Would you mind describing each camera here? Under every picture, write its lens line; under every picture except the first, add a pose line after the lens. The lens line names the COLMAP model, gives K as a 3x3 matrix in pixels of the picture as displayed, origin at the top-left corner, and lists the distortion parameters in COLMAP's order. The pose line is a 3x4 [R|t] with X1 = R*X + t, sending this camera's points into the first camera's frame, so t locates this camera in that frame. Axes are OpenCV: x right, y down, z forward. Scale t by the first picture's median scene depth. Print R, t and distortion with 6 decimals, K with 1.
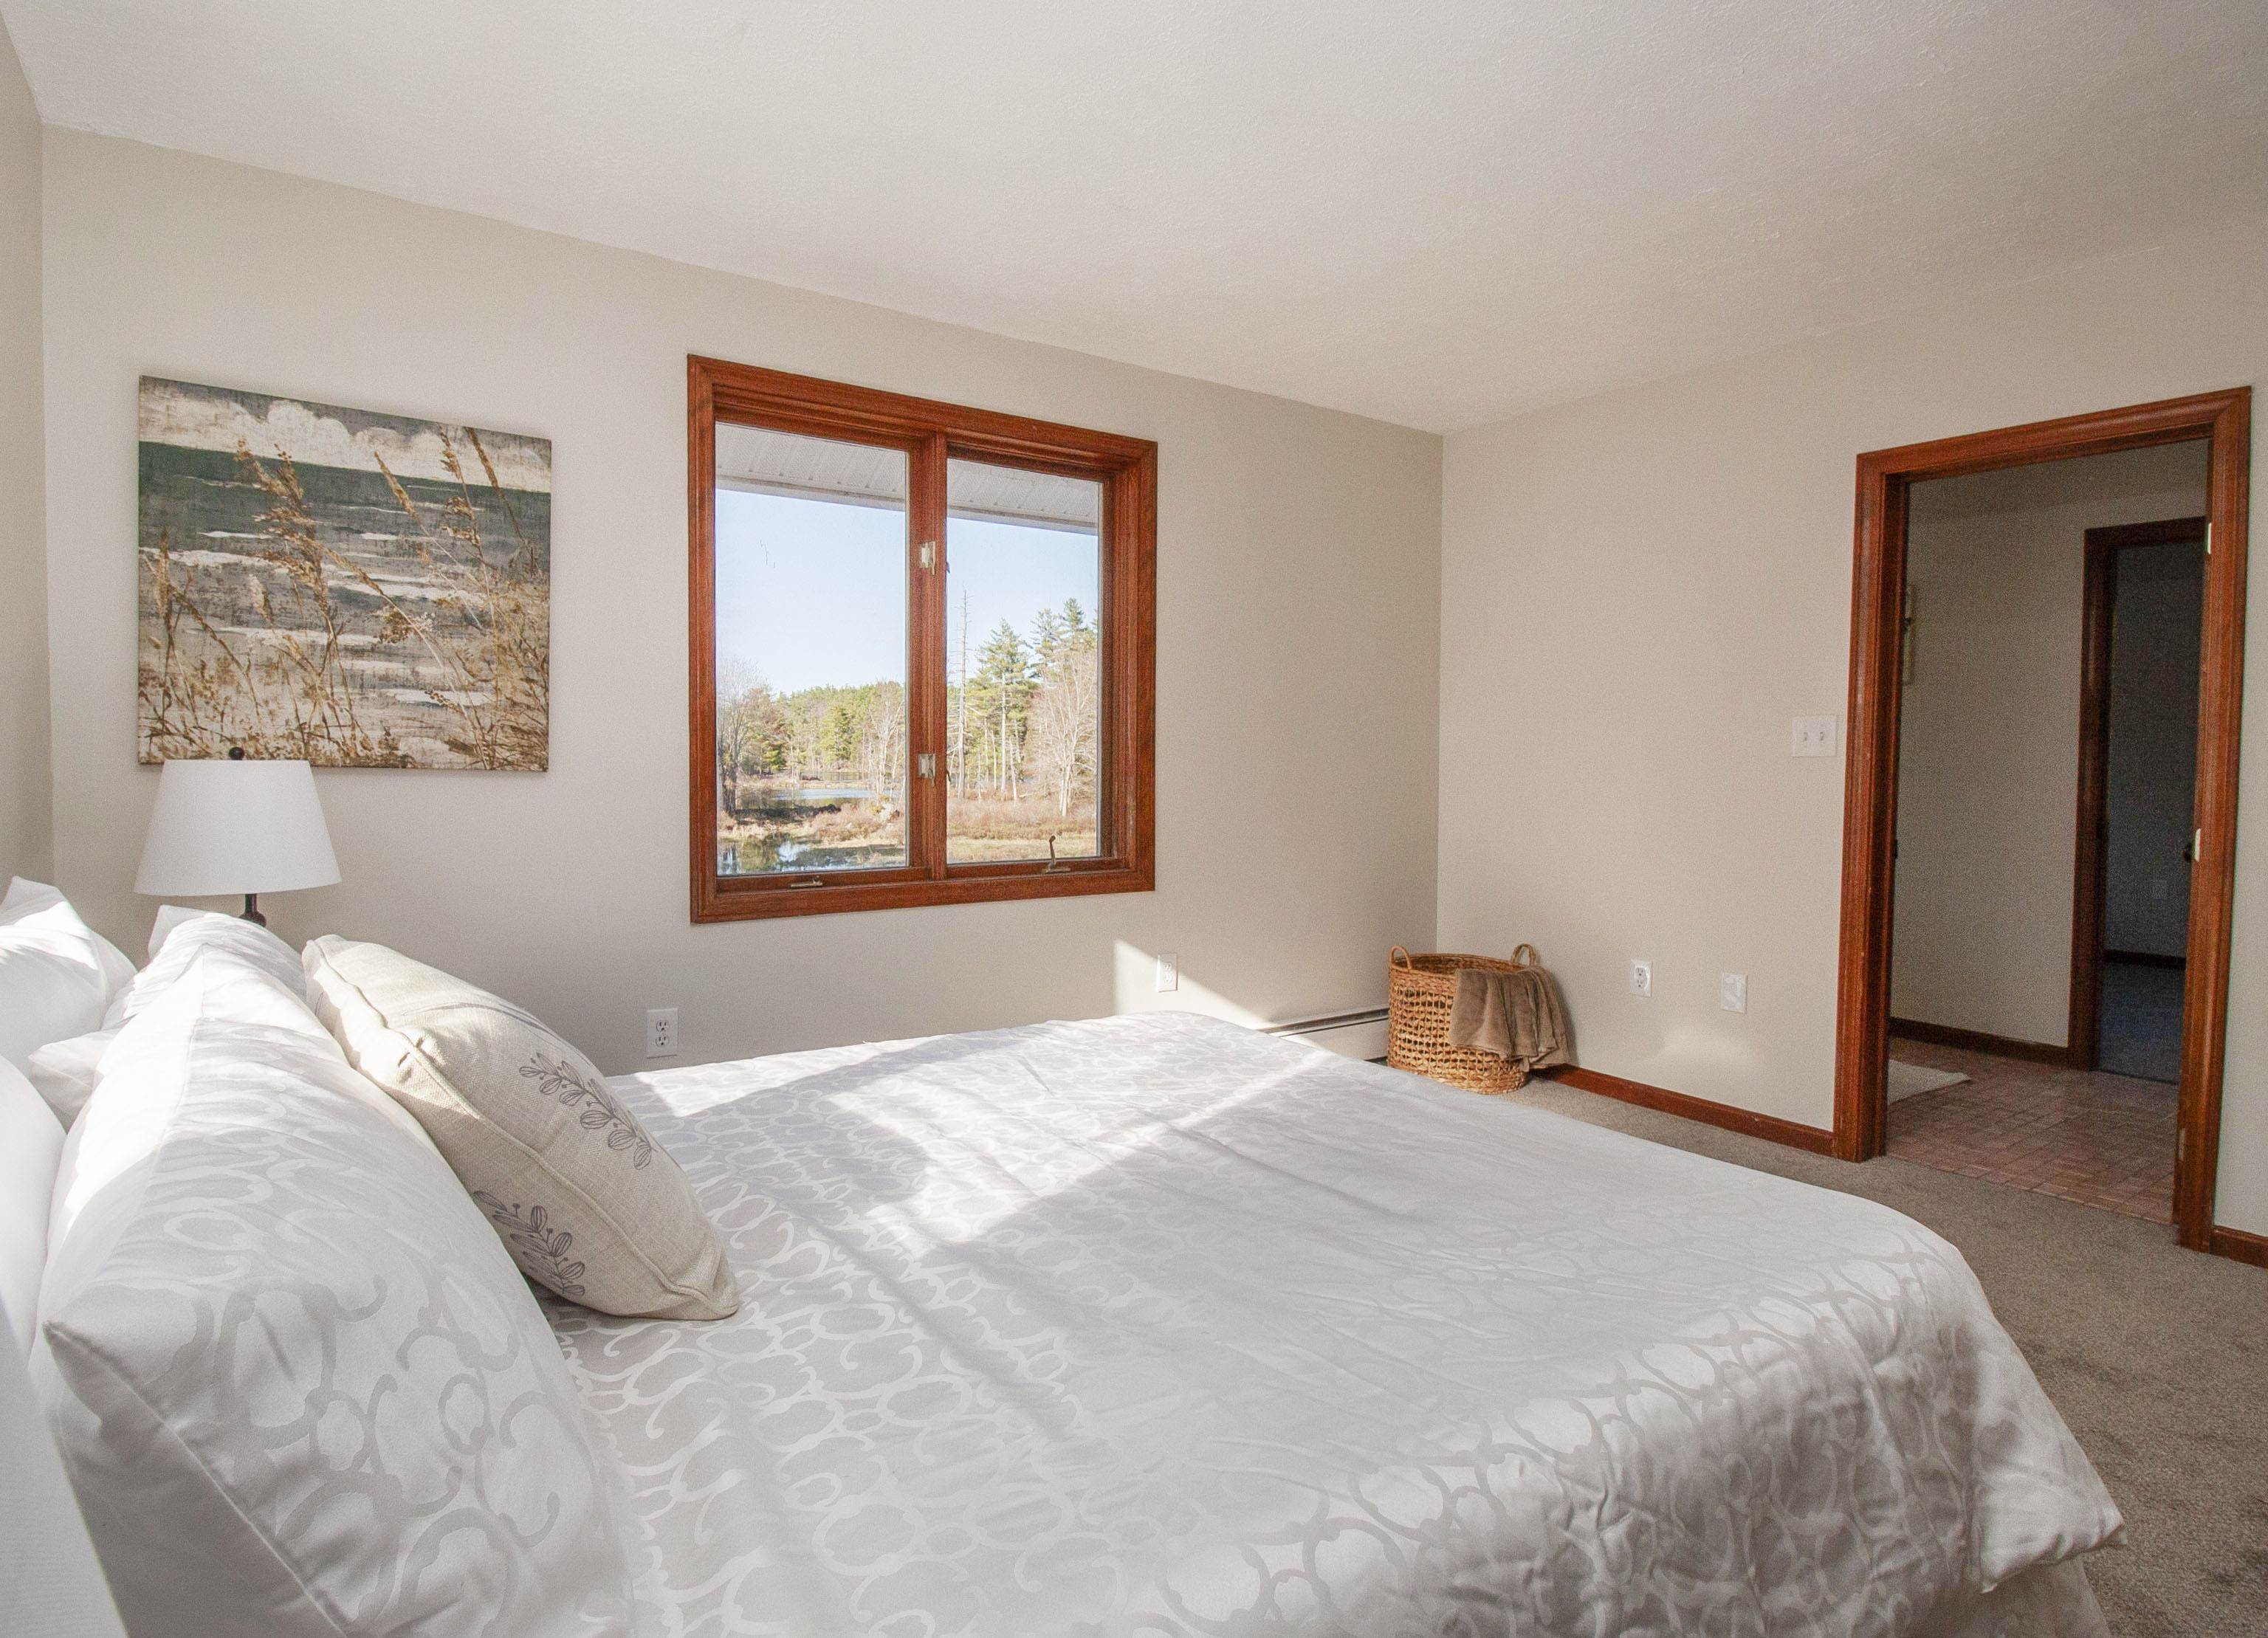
lens RADIAL K [[1329.4, 0, 1133.2], [0, 1329.4, 801.6], [0, 0, 1]] dist [-0.007224, -0.001646]
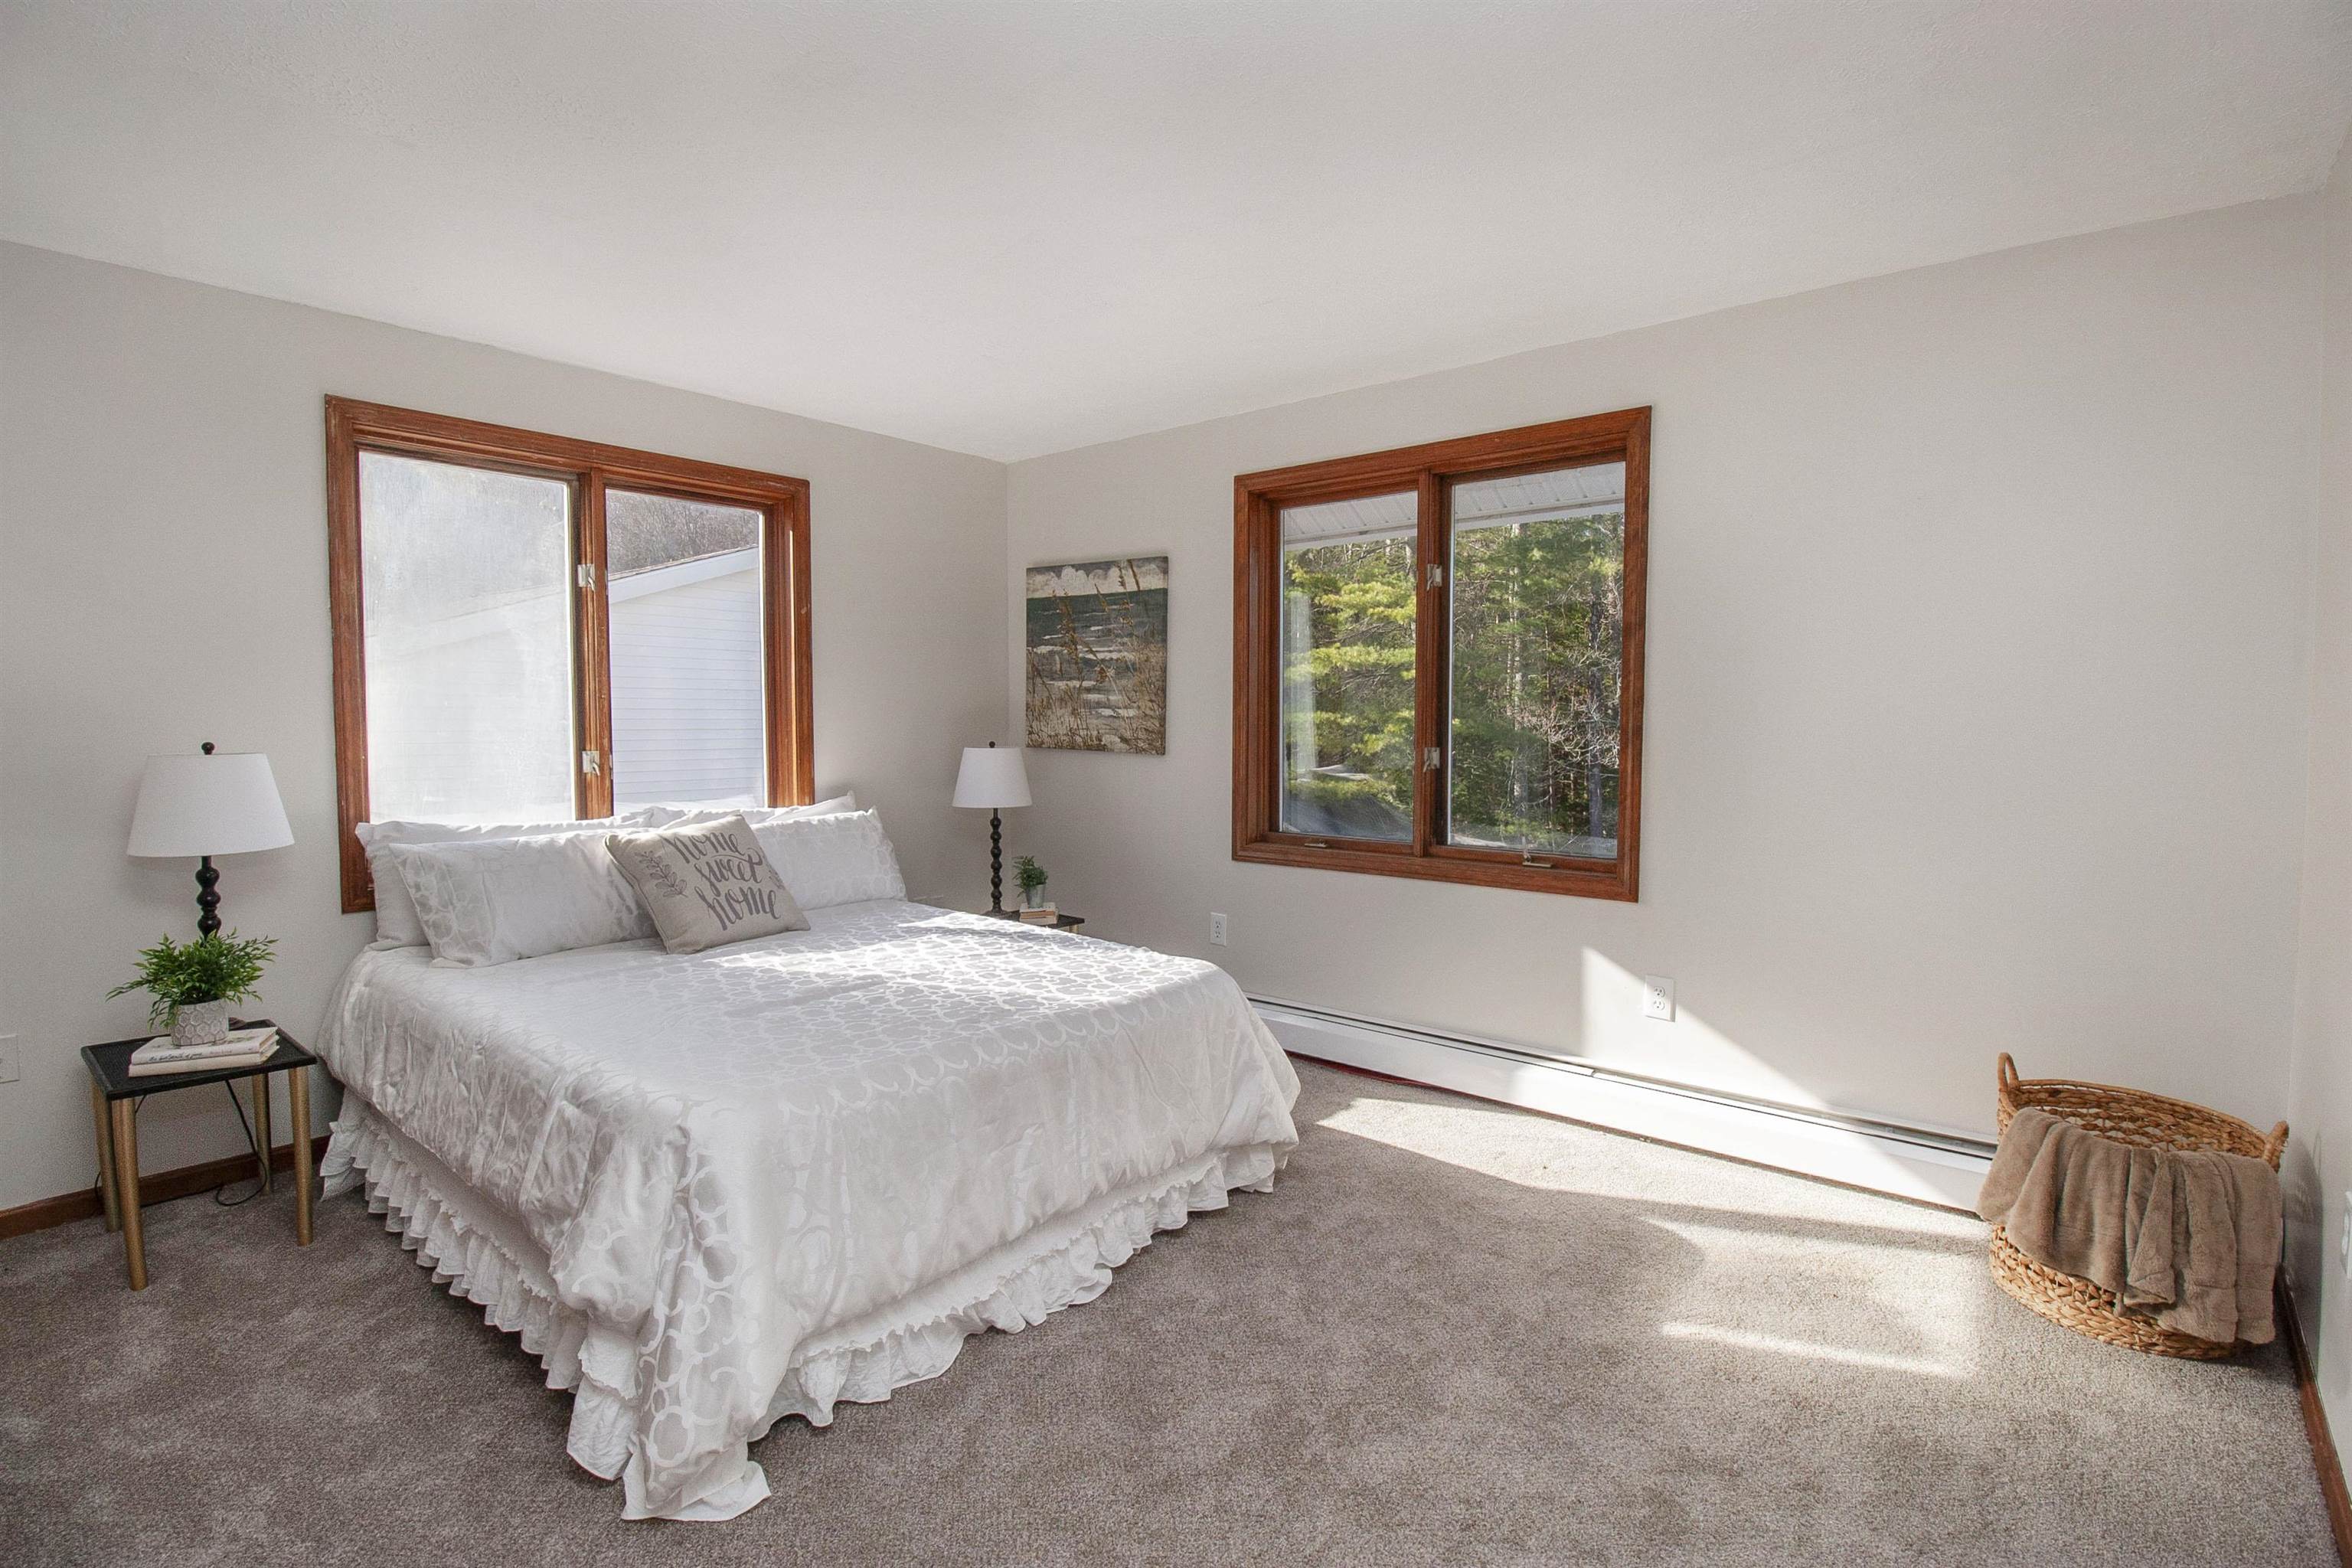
lens RADIAL K [[1124.6, 0, 1175.8], [0, 1124.6, 798.2], [0, 0, 1]] dist [0.002176, 0.000017]
pose [[0.226867, 0.051633, -0.972556, 1.005443], [-0.051183, 0.997846, 0.041036, -0.029405], [0.972580, 0.040469, 0.229021, 0.740246]]
